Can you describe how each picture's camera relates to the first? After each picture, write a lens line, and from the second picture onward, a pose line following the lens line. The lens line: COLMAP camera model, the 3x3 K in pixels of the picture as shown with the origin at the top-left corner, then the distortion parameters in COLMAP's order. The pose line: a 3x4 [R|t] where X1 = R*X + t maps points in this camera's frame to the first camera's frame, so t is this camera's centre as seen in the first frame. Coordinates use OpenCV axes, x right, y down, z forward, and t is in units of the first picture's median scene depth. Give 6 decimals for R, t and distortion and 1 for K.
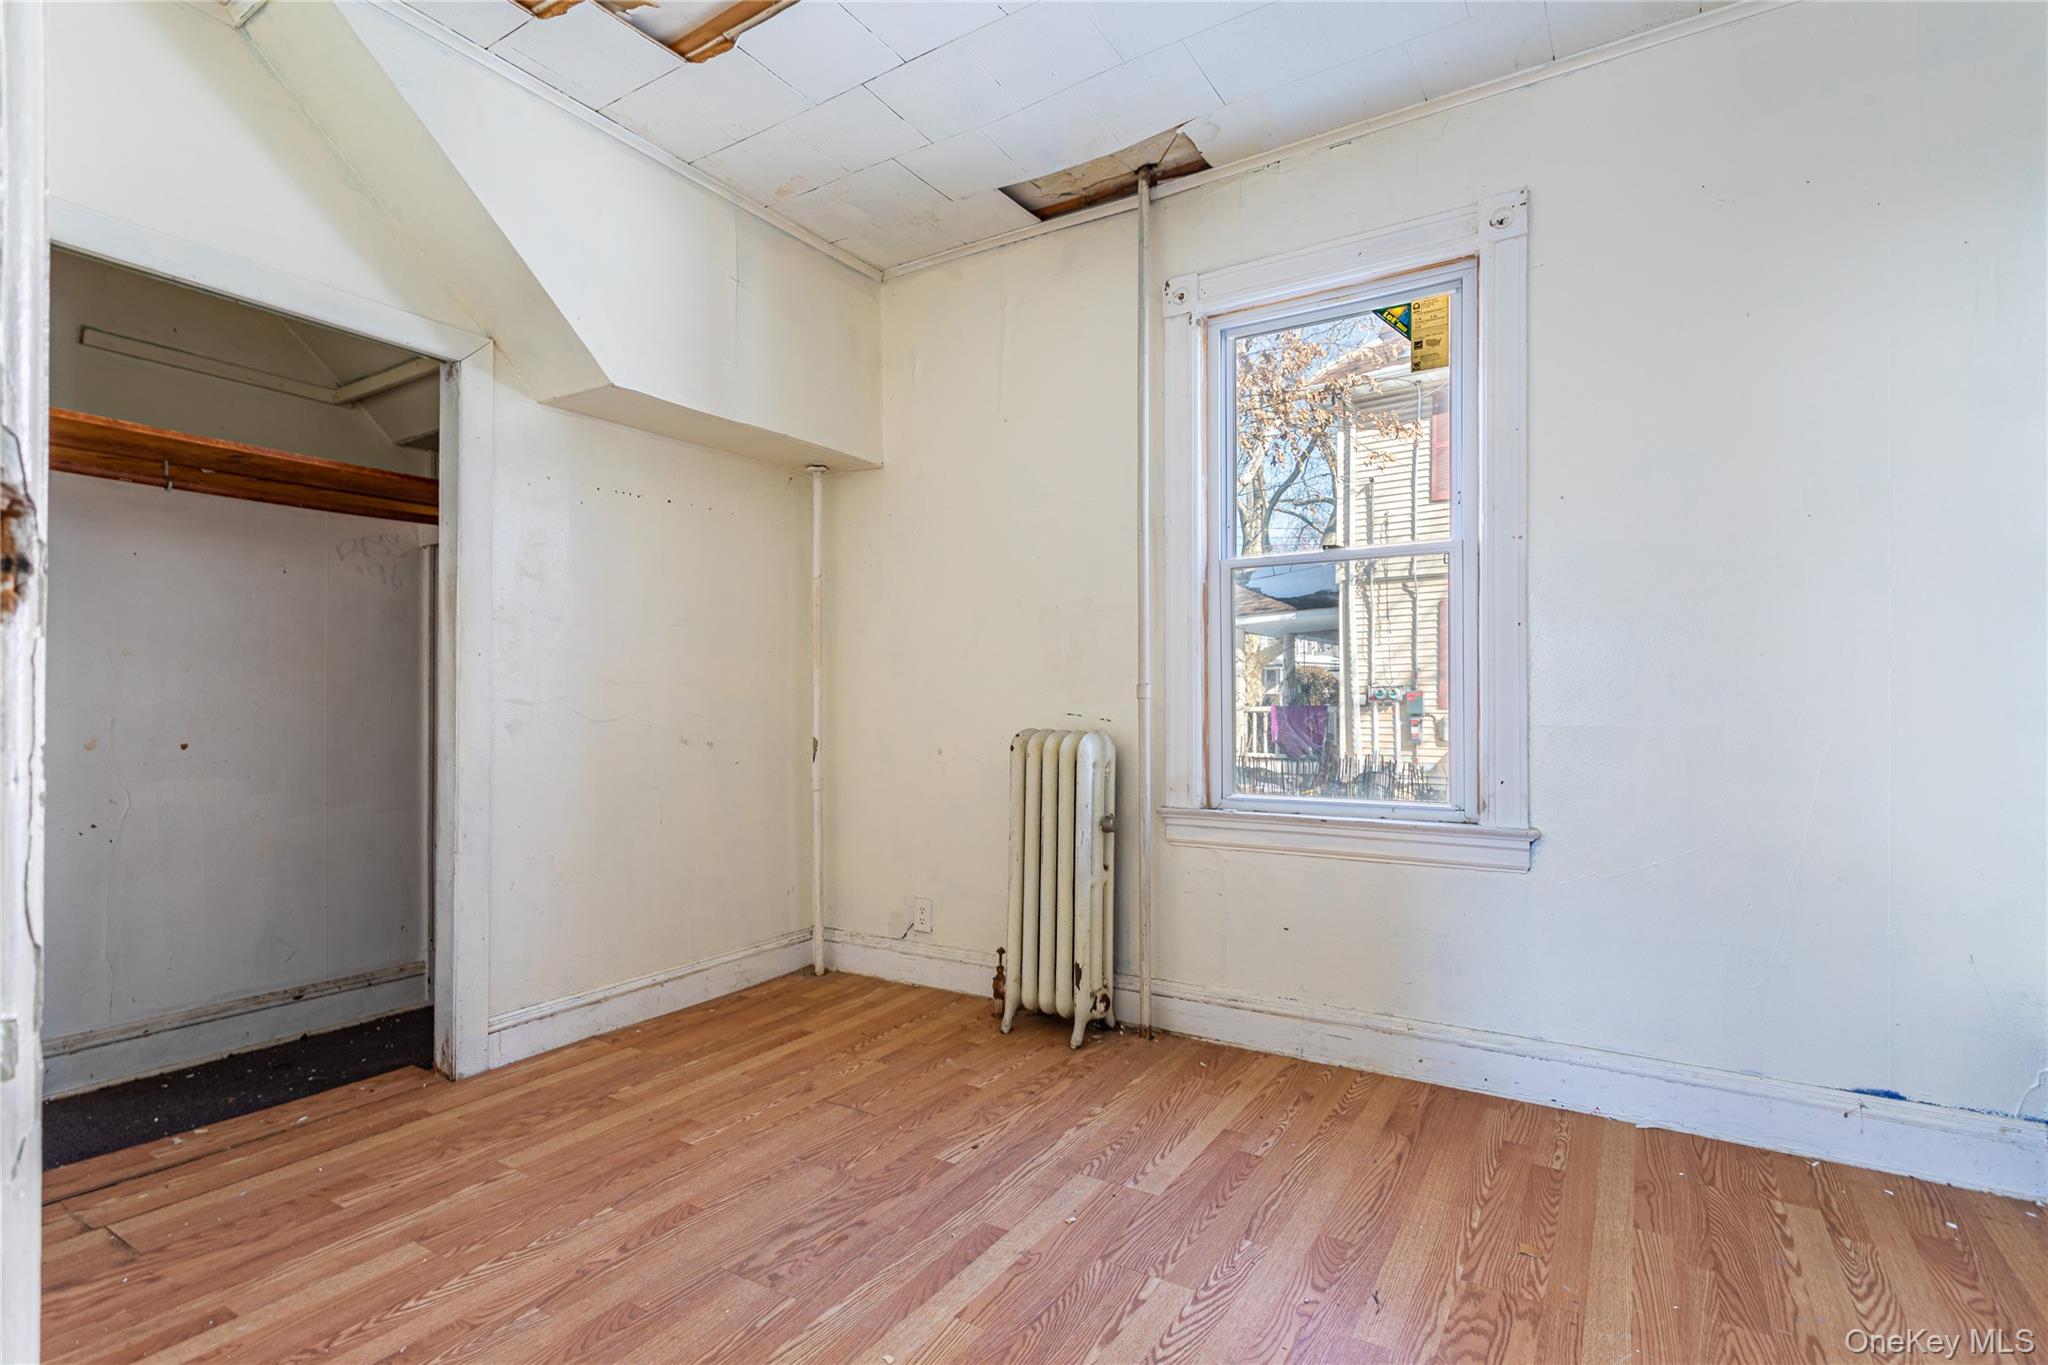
lens RADIAL K [[996.1, 0, 1027.1], [0, 996.1, 695.0], [0, 0, 1]] dist [0.001670, 0.001335]
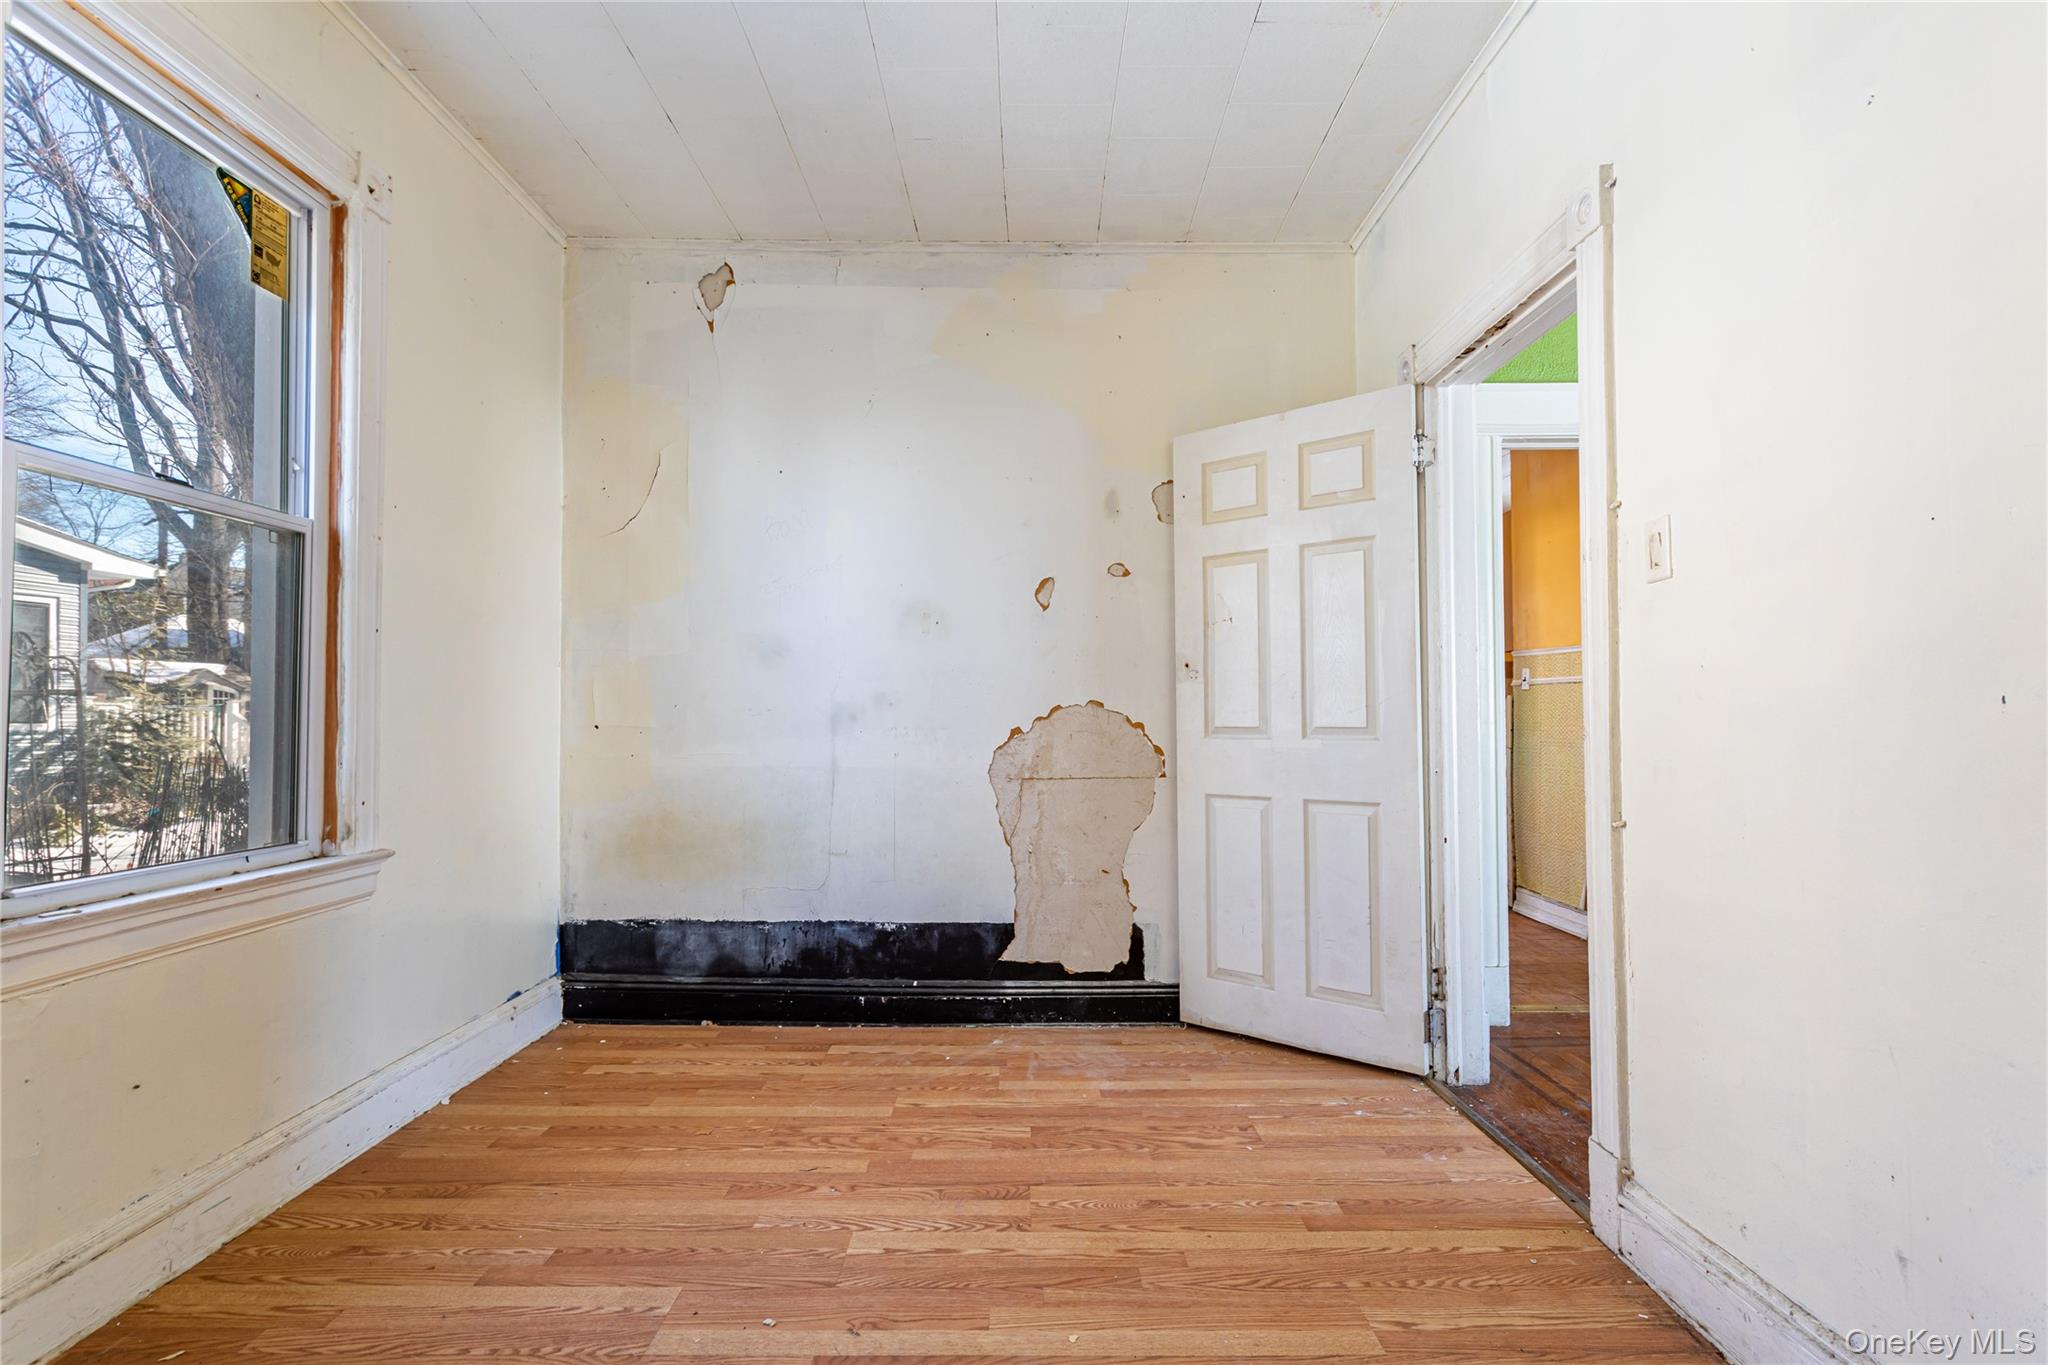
lens RADIAL K [[996.1, 0, 1019.4], [0, 996.1, 695.8], [0, 0, 1]] dist [0.001670, 0.001335]
pose [[-0.526921, 0.023076, 0.849601, -0.752819], [-0.004872, 0.999533, -0.030170, 0.017052], [-0.849901, -0.020037, -0.526562, 1.198385]]
